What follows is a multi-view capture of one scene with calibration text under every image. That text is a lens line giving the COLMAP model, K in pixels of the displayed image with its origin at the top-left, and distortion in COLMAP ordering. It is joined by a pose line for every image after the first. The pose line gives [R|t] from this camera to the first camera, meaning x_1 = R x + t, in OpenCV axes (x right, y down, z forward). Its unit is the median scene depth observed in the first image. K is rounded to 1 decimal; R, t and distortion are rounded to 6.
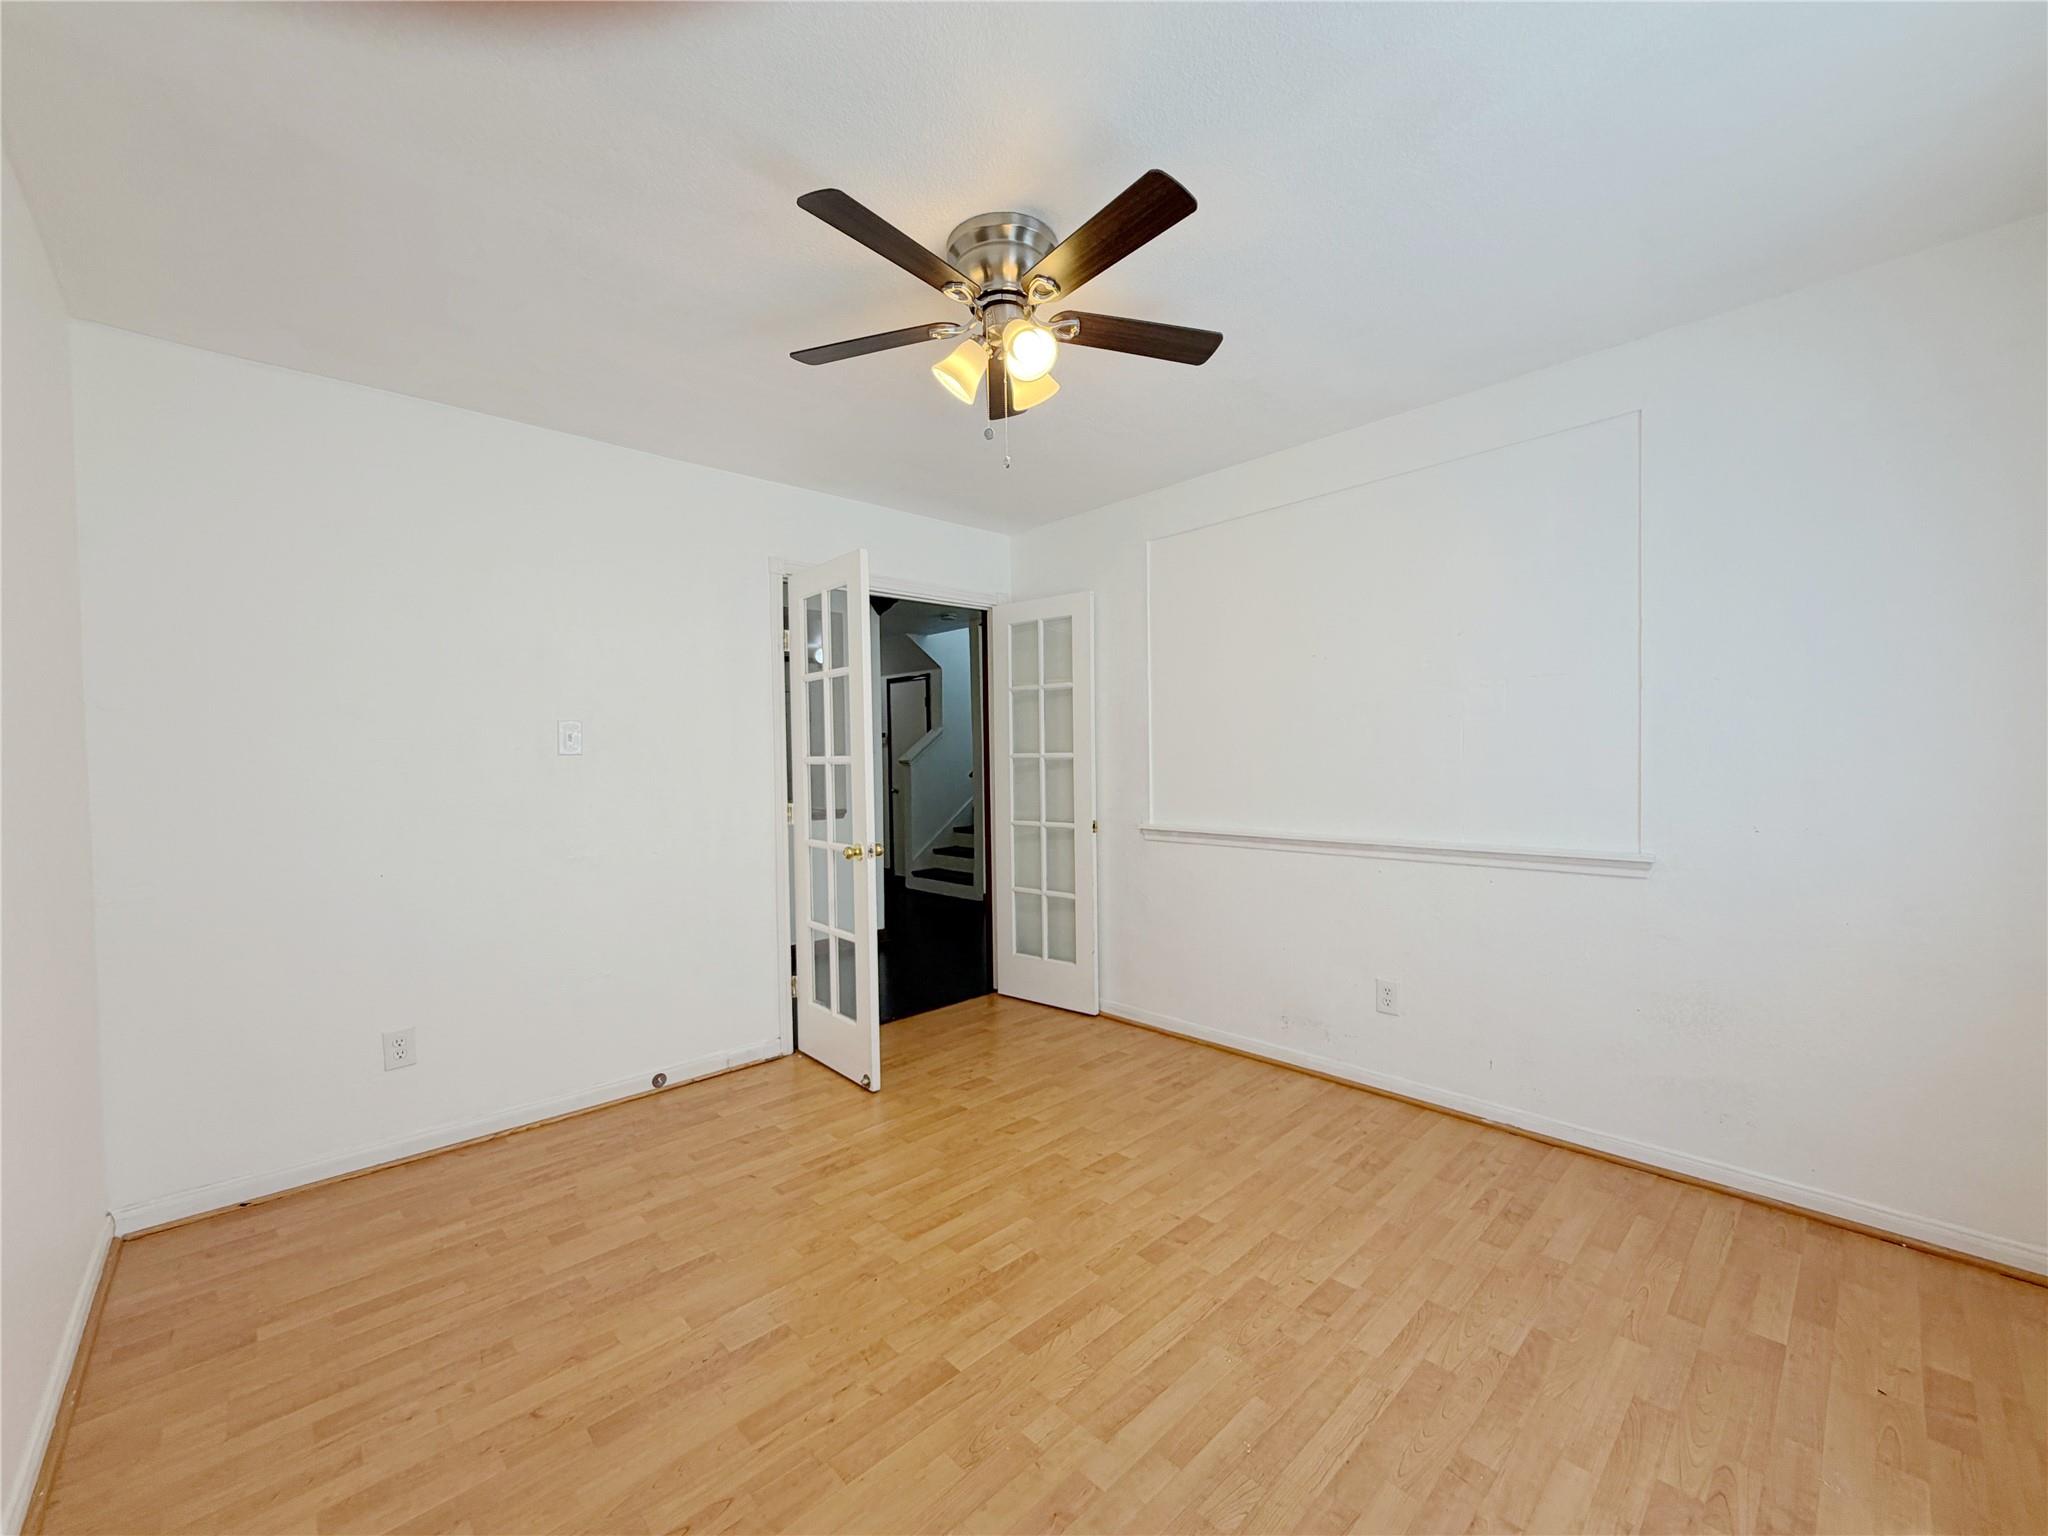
lens RADIAL K [[818.2, 0, 1011.6], [0, 818.2, 769.3], [0, 0, 1]] dist [-0.000274, 0.000452]
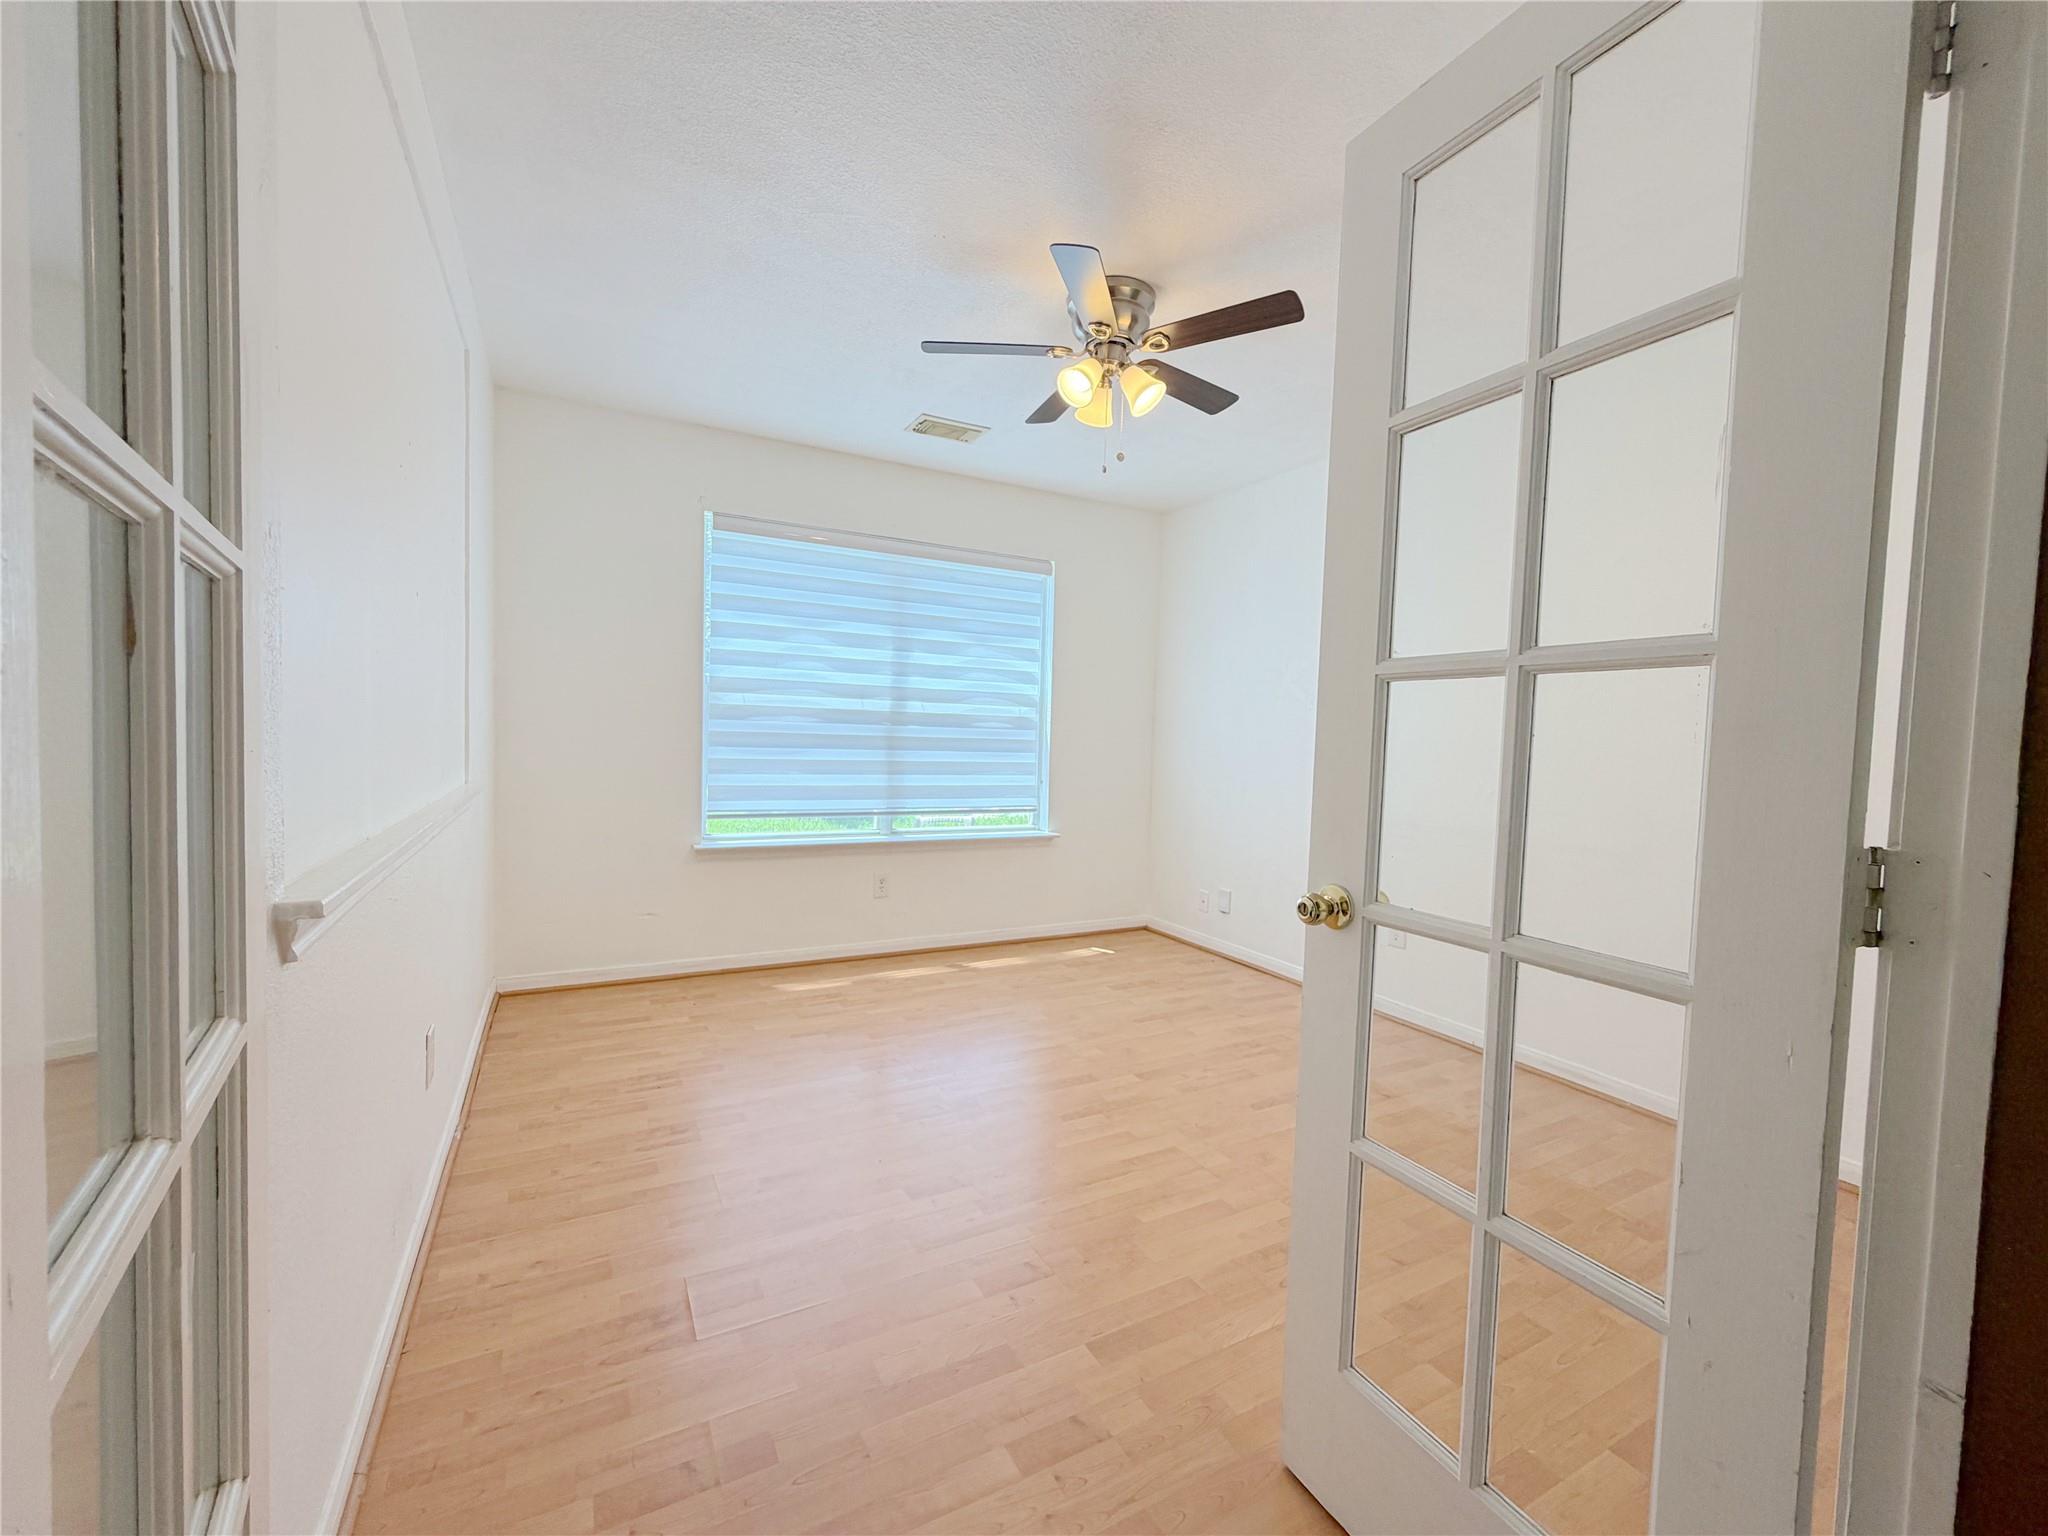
lens RADIAL K [[818.2, 0, 1011.6], [0, 818.2, 769.3], [0, 0, 1]] dist [-0.000274, 0.000452]
pose [[-0.966746, -0.022913, 0.254711, -0.174034], [-0.008401, 0.998286, 0.057918, 0.020230], [-0.255602, 0.053852, -0.965281, 1.962005]]
